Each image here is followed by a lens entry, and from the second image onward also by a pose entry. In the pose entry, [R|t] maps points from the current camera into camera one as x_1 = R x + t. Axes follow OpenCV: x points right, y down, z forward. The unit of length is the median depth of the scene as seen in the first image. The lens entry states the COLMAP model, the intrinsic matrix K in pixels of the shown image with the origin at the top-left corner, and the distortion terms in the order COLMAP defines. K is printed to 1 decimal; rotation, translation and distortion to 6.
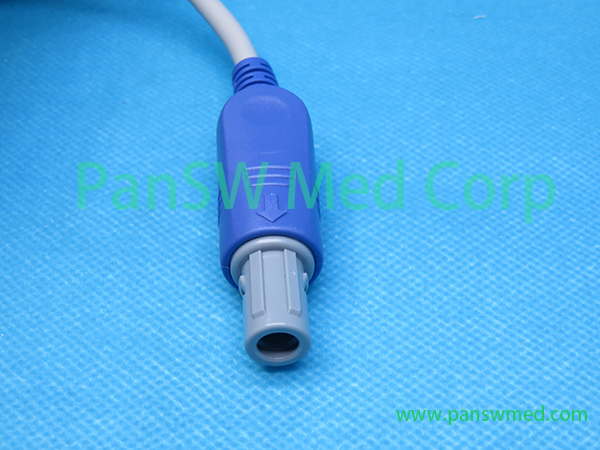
lens RADIAL K [[983.3, 0, 300.0], [0, 983.3, 225.0], [0, 0, 1]] dist [-0.028578, -0.014282]
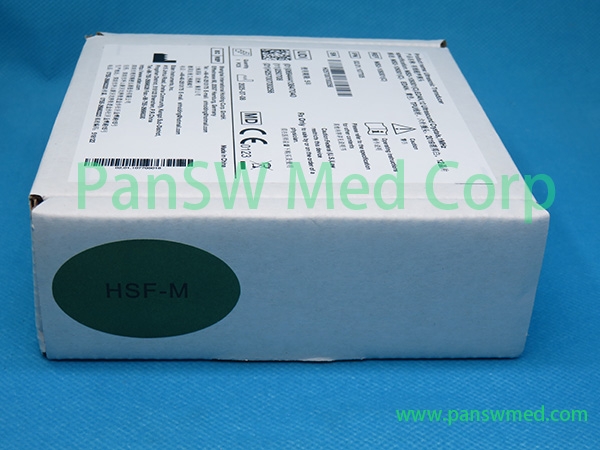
lens RADIAL K [[983.3, 0, 300.0], [0, 983.3, 225.0], [0, 0, 1]] dist [-0.028578, -0.014282]
pose [[0.997470, -0.011873, 0.070086, -0.108457], [0.032311, 0.953944, -0.298241, 0.146291], [-0.063317, 0.299751, 0.951914, -0.379230]]
